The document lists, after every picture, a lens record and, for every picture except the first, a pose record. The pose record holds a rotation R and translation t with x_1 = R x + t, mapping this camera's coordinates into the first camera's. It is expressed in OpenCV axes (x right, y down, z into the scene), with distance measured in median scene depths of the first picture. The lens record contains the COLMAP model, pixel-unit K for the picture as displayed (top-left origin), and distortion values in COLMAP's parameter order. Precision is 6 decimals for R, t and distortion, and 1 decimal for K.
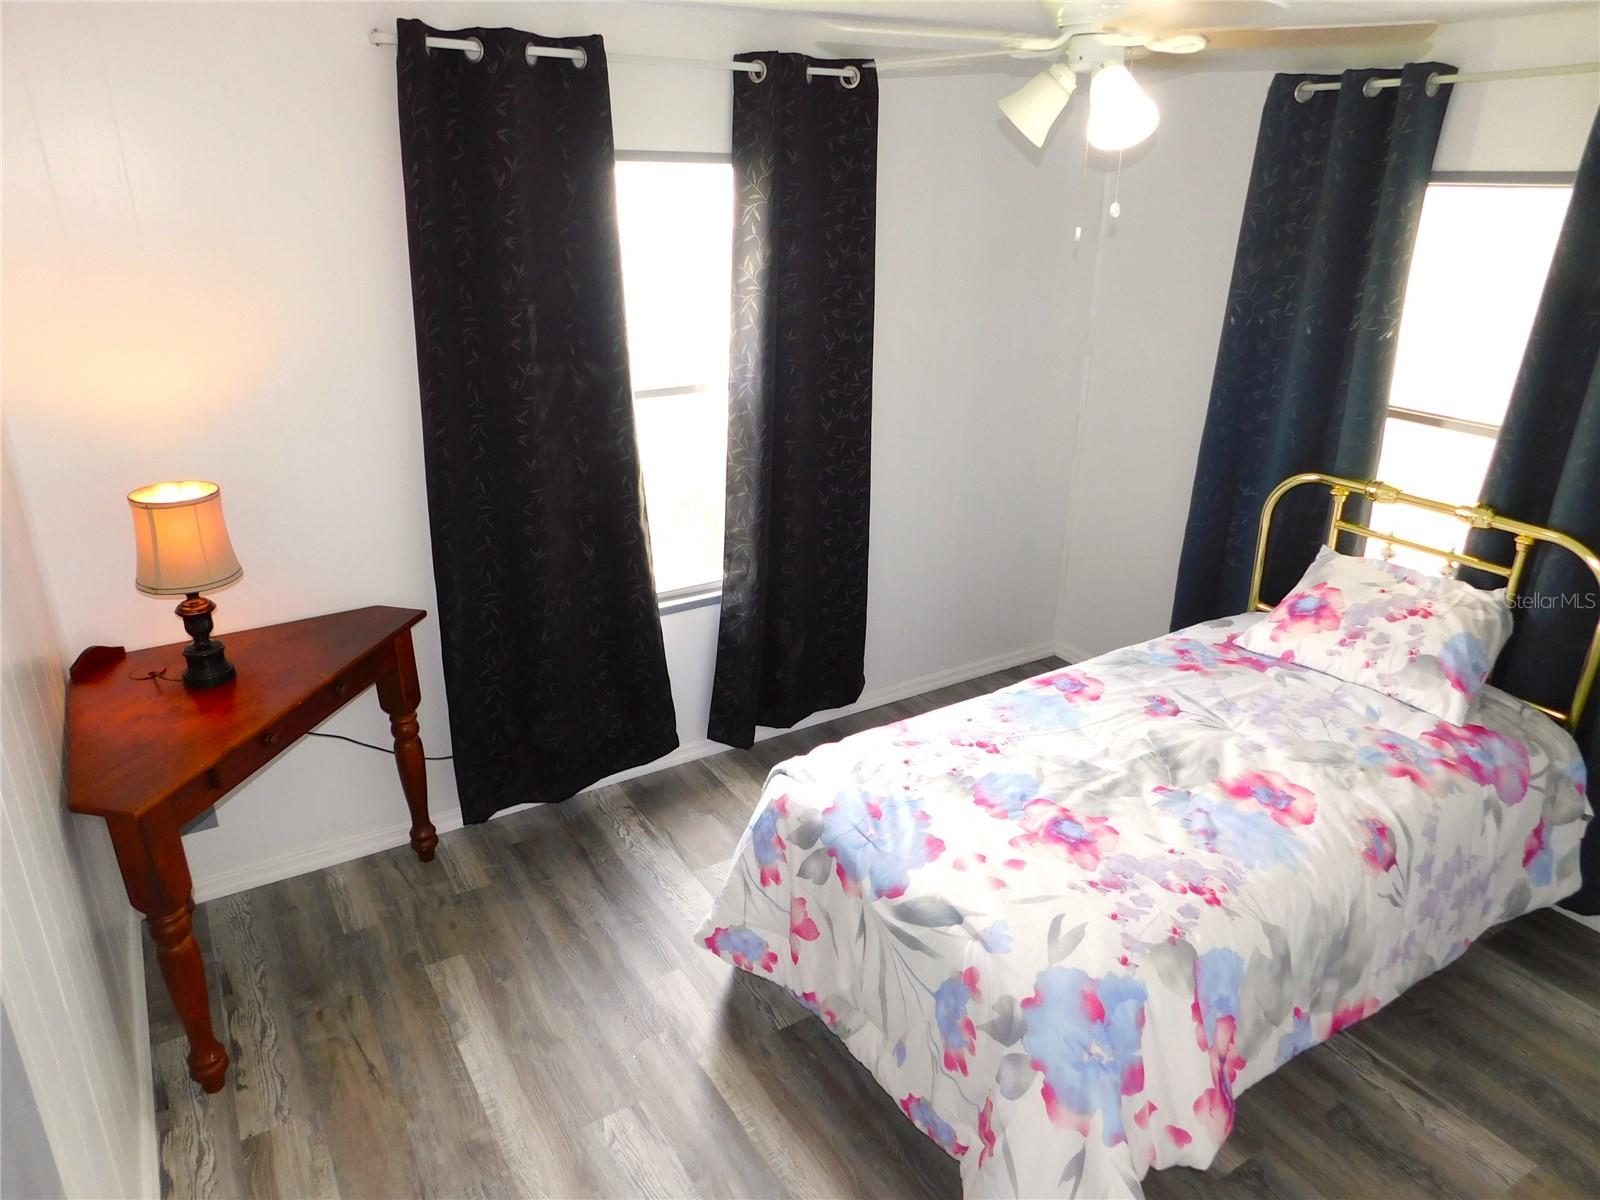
lens RADIAL K [[1082.8, 0, 811.8], [0, 1082.8, 599.3], [0, 0, 1]] dist [-0.047038, 0.045193]
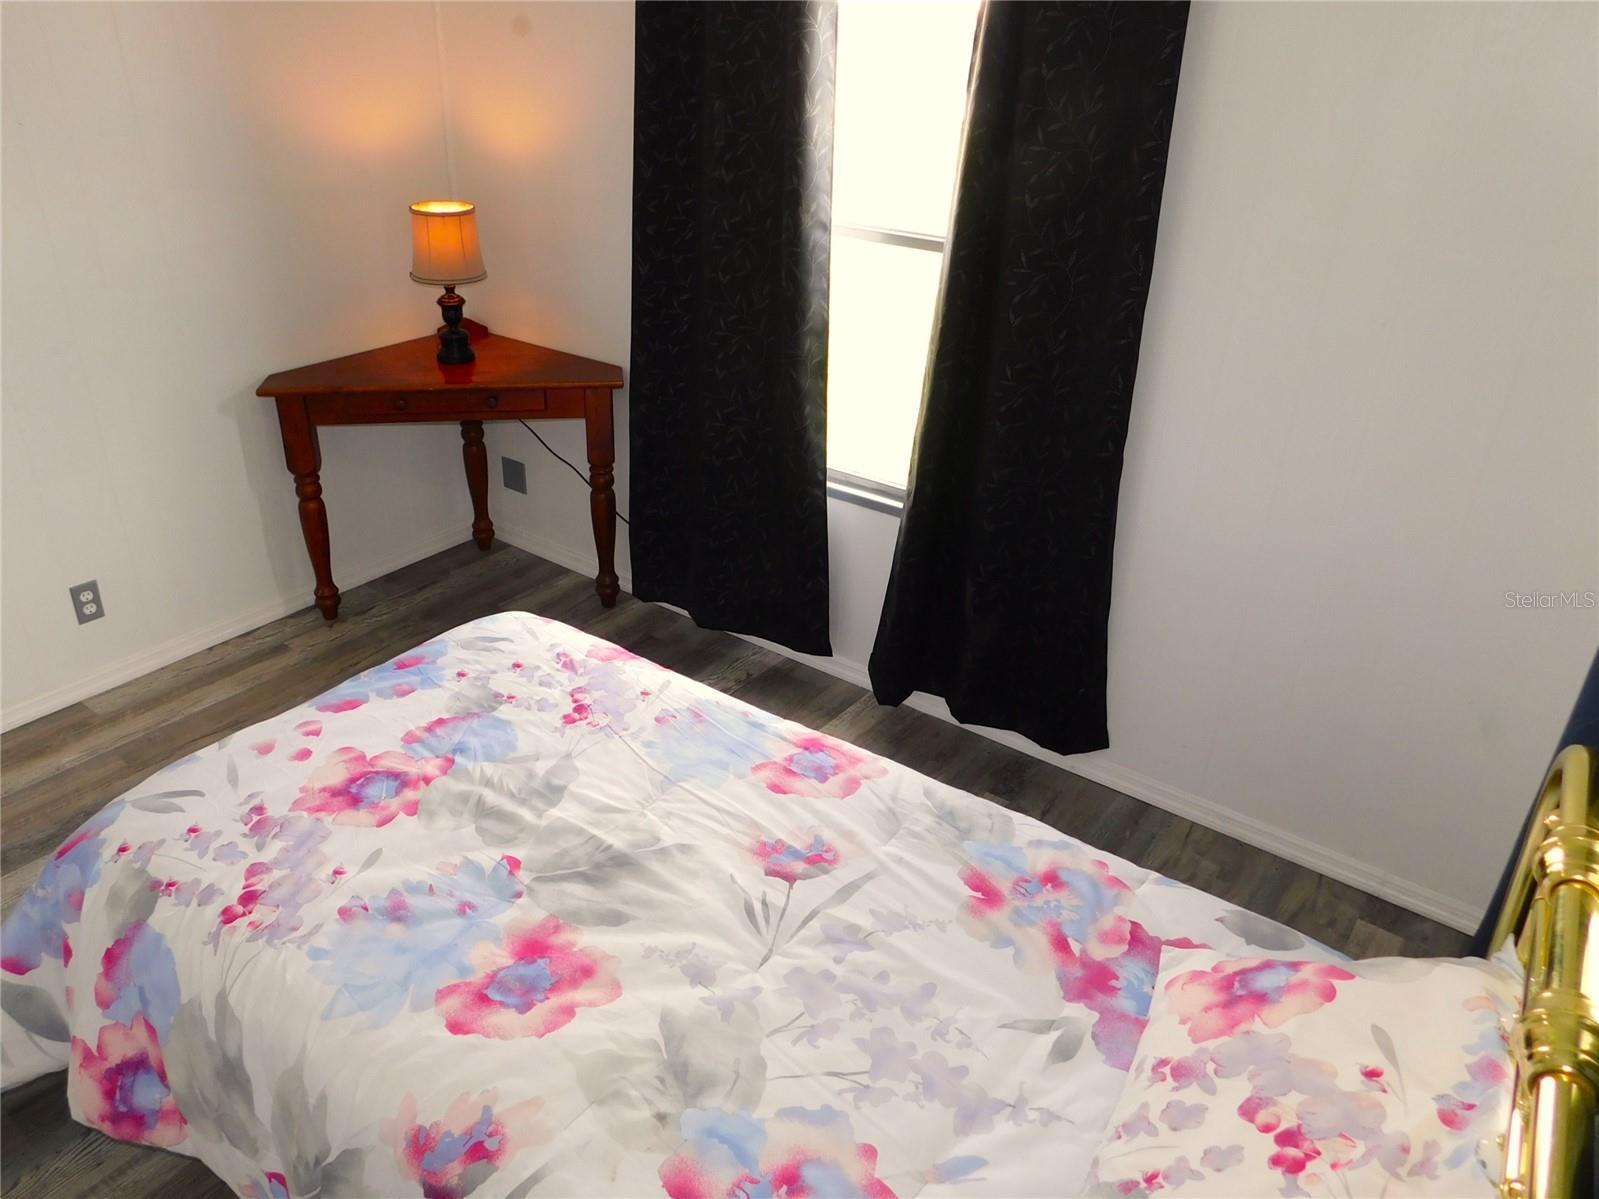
lens RADIAL K [[1179.3, 0, 799.5], [0, 1179.3, 599.5], [0, 0, 1]] dist [-0.048251, 0.064882]
pose [[0.336616, 0.418240, -0.843662, 0.919619], [-0.360689, 0.884883, 0.294763, -0.244263], [0.869824, 0.205078, 0.448720, 0.786260]]
